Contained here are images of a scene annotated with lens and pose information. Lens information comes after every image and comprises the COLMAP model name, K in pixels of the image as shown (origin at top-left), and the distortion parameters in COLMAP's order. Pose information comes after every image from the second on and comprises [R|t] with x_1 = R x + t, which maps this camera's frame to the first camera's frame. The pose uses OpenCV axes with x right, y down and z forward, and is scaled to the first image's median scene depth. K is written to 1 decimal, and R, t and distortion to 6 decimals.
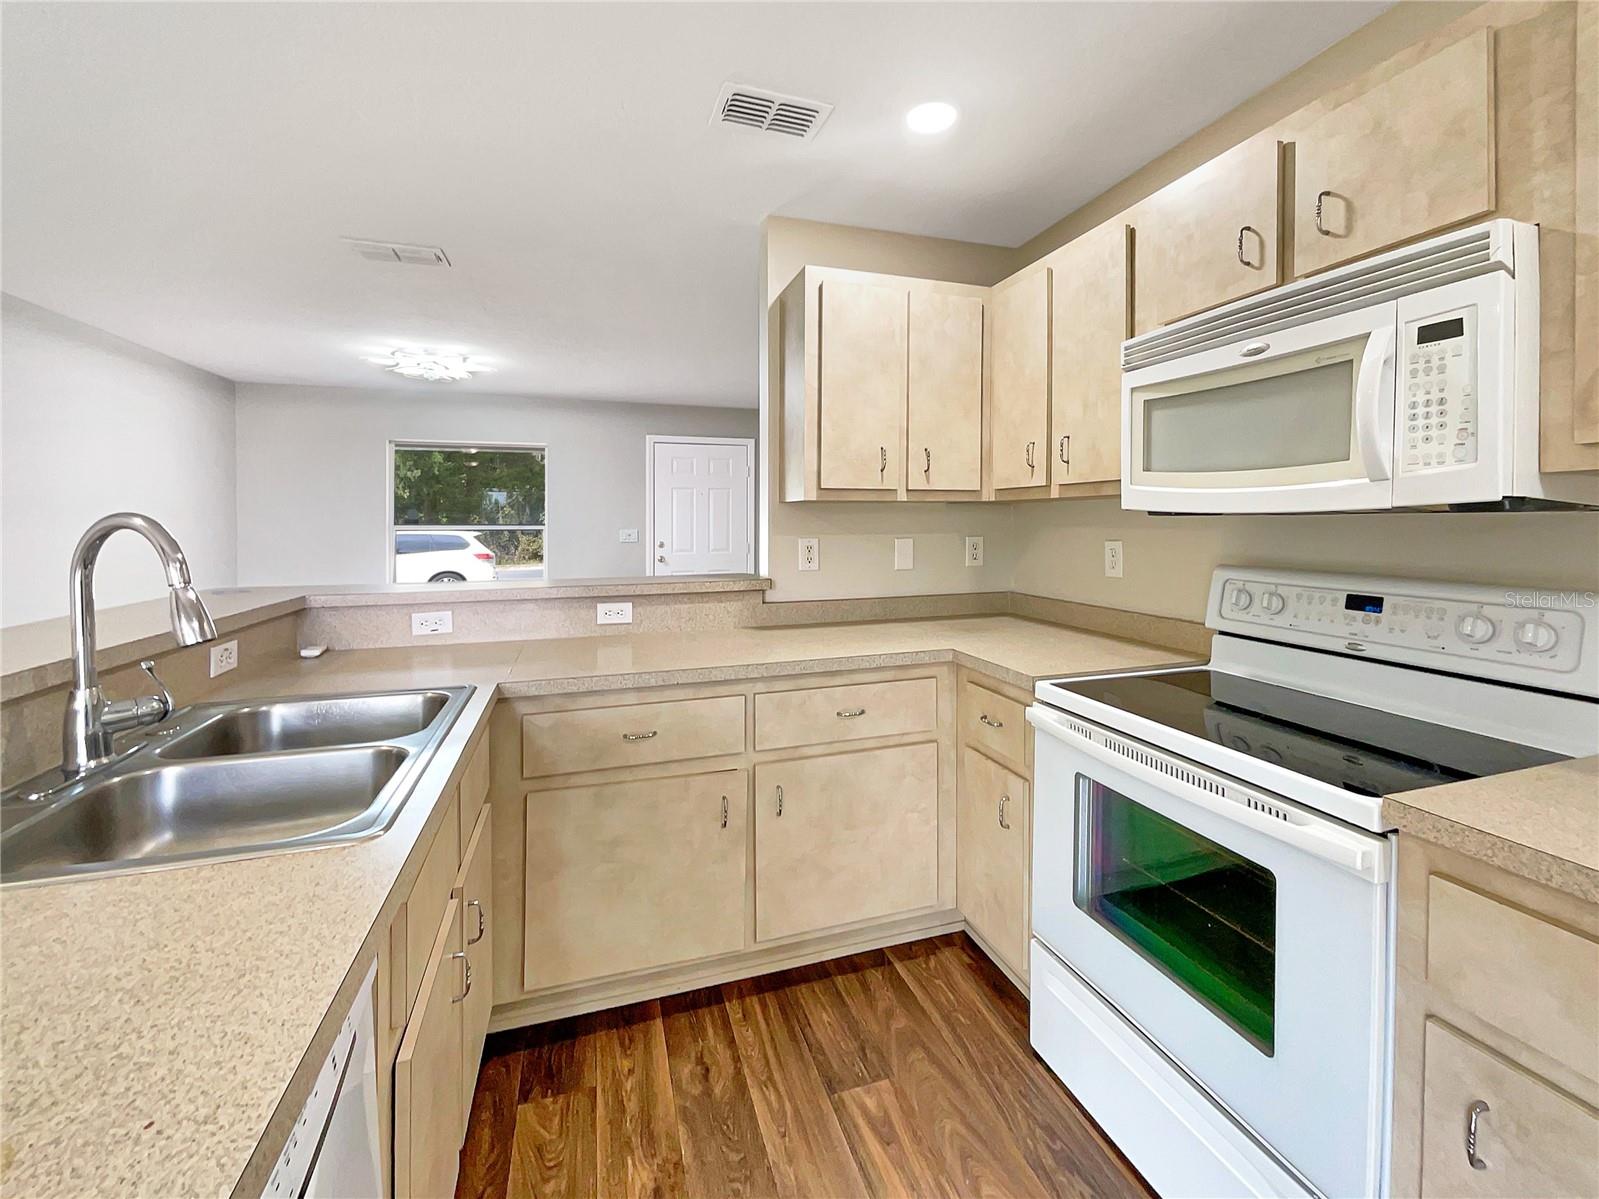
lens RADIAL K [[644.9, 0, 870.8], [0, 644.9, 529.4], [0, 0, 1]] dist [0.009415, -0.003660]
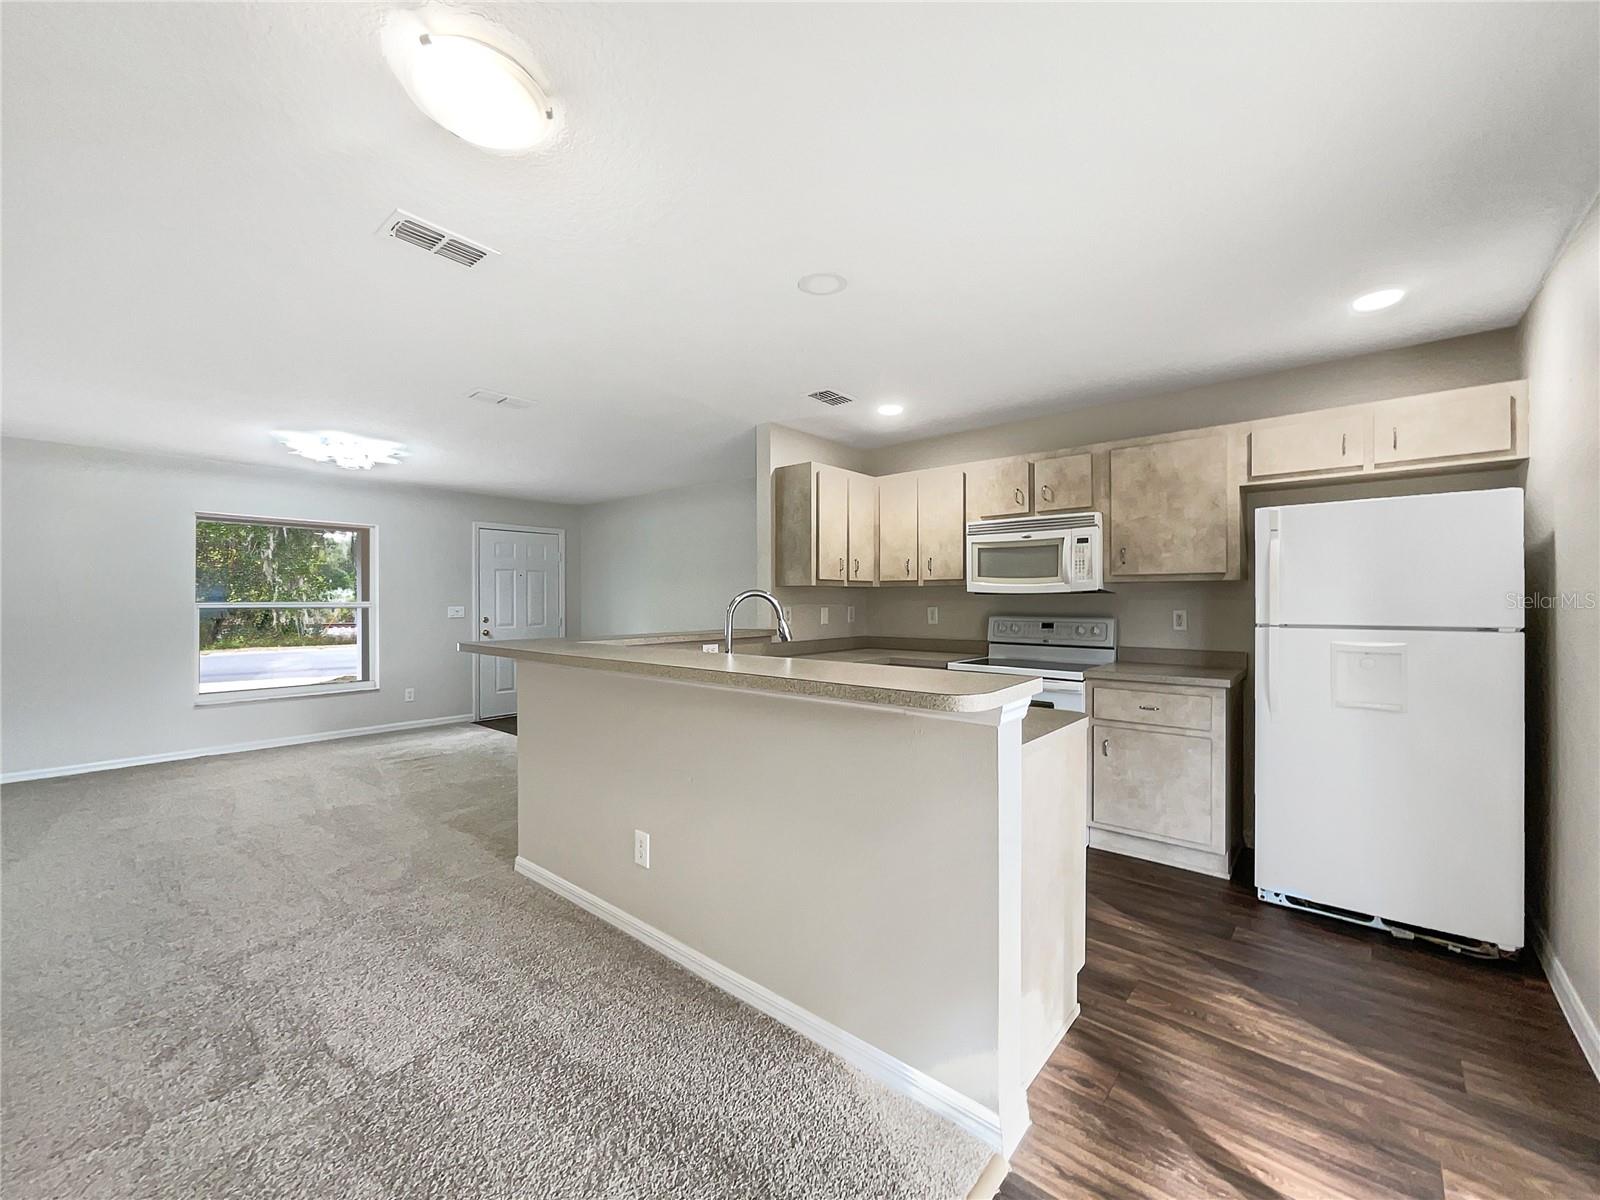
lens RADIAL K [[645.3, 0, 796.8], [0, 645.3, 600.5], [0, 0, 1]] dist [0.009415, -0.003660]
pose [[0.861350, -0.001364, 0.508011, -1.381690], [0.008083, 0.999907, -0.011019, 0.022251], [-0.507948, 0.013597, 0.861280, -0.748405]]
